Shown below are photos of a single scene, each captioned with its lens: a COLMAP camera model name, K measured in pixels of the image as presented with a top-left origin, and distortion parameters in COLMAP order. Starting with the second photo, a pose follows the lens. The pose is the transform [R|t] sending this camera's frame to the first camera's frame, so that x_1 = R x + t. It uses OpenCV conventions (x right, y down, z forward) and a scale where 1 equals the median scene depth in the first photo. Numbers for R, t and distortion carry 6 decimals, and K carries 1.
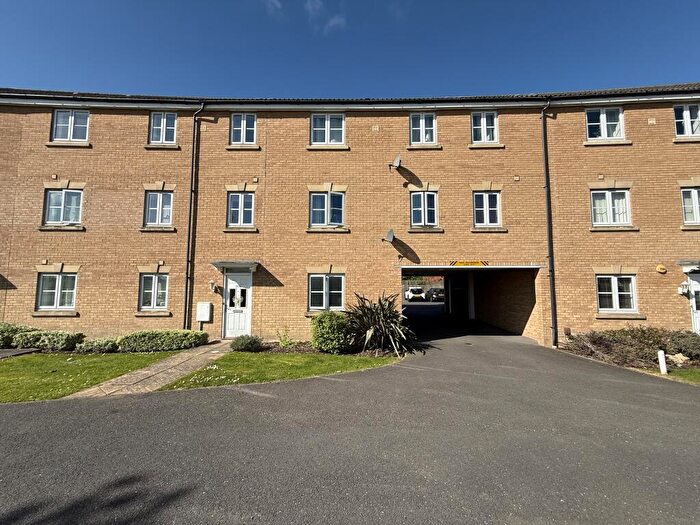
lens RADIAL K [[281.8, 0, 350.0], [0, 281.8, 262.5], [0, 0, 1]] dist [0.010843, -0.000158]
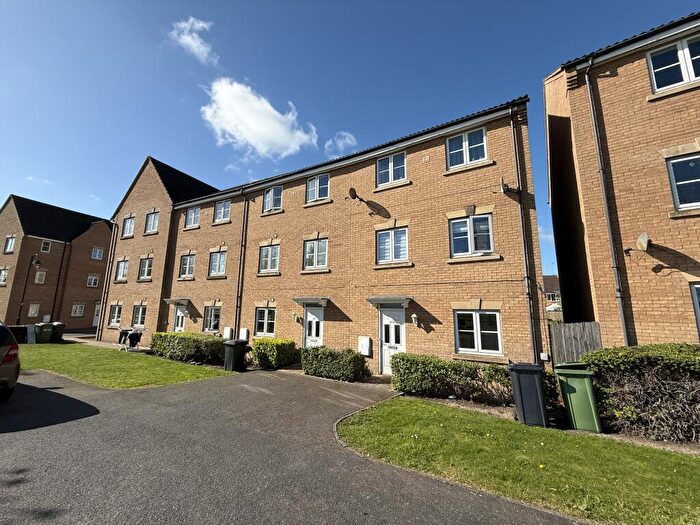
lens RADIAL K [[307.9, 0, 350.0], [0, 307.9, 262.5], [0, 0, 1]] dist [0.016206, -0.000027]
pose [[0.834713, -0.075179, -0.545529, 0.123787], [0.013676, 0.993162, -0.115942, 0.000468], [0.550515, 0.089318, 0.830033, -0.000153]]
